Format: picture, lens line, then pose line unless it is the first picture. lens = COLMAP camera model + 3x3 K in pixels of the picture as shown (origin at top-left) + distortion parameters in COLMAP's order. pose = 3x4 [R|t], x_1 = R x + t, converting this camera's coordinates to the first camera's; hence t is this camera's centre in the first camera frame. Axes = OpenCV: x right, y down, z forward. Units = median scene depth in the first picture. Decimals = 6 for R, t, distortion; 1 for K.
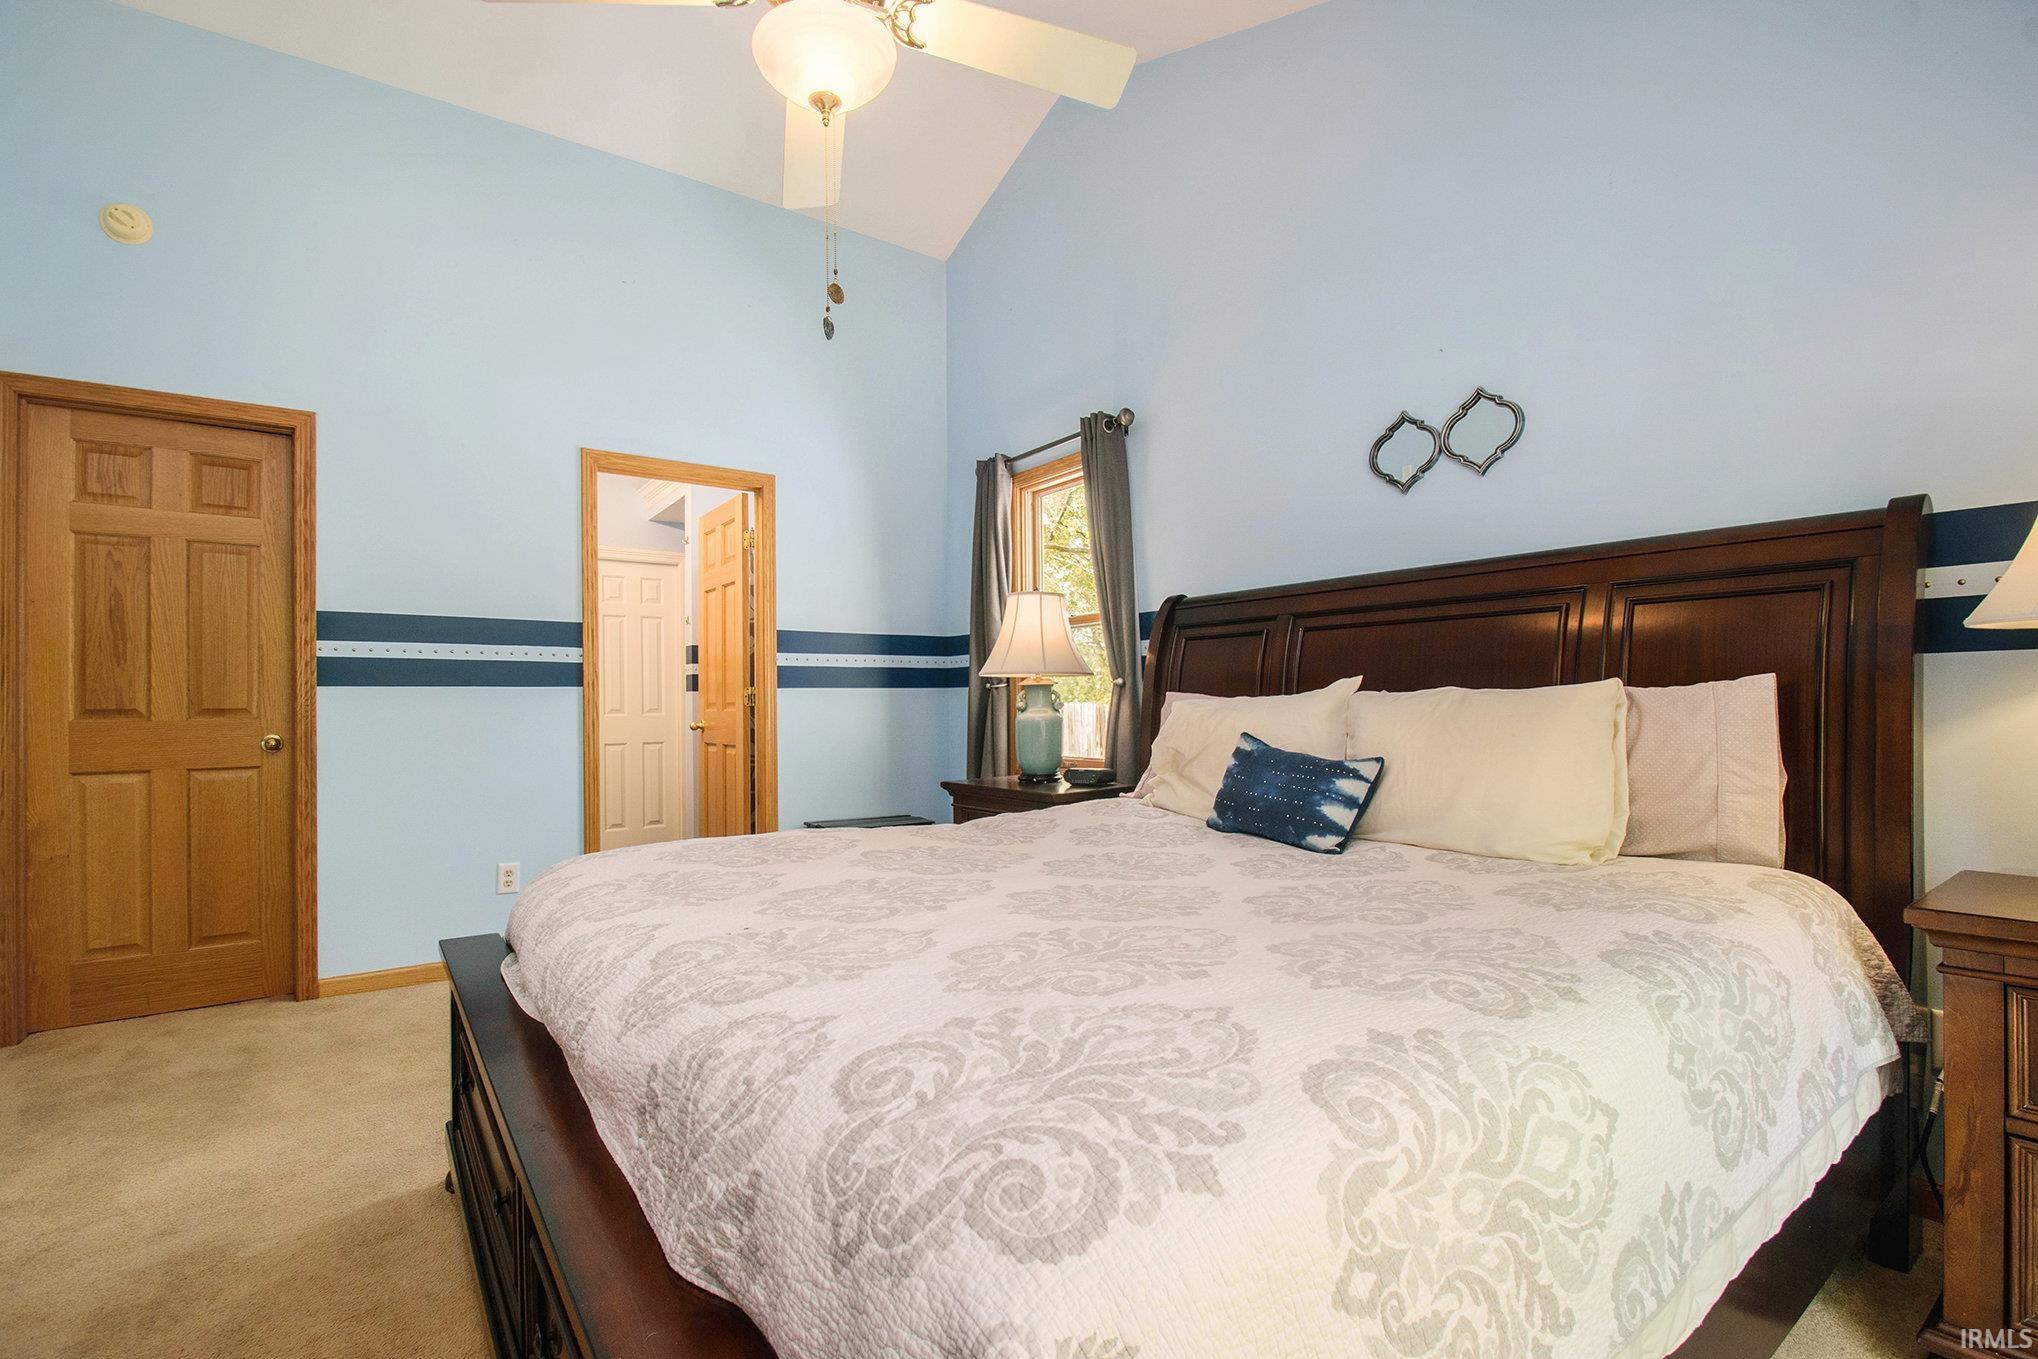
lens RADIAL K [[909.9, 0, 1007.2], [0, 909.9, 722.8], [0, 0, 1]] dist [-0.023060, -0.000134]
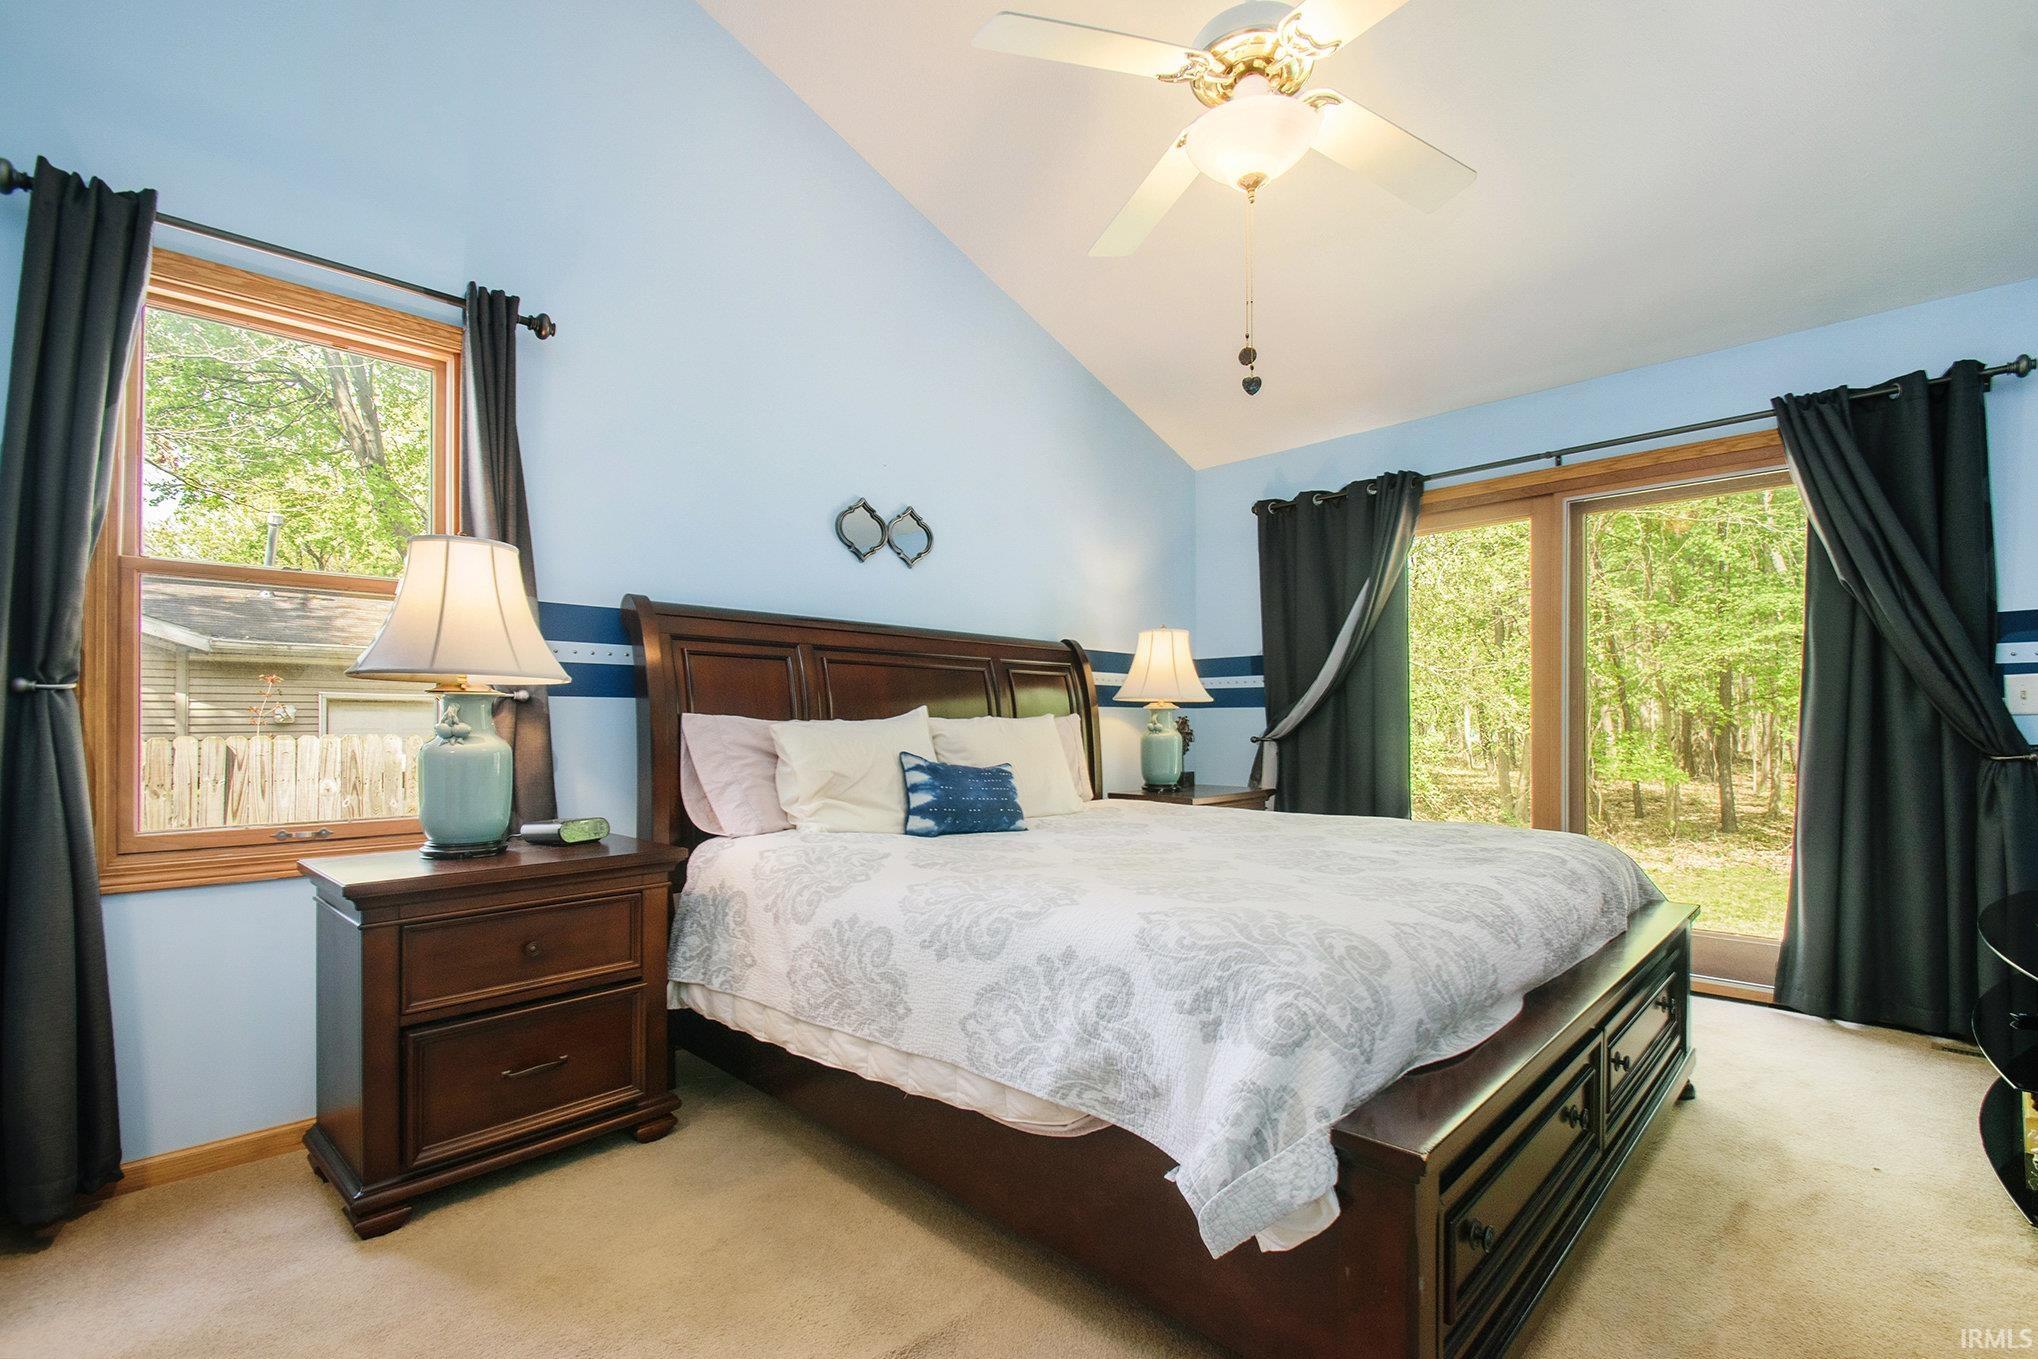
lens RADIAL K [[909.9, 0, 1007.2], [0, 909.9, 722.8], [0, 0, 1]] dist [-0.023060, -0.000134]
pose [[-0.187957, 0.014315, 0.982073, -0.853561], [0.025919, 0.999618, -0.009610, -0.011710], [-0.981835, 0.023649, -0.188256, 1.060708]]
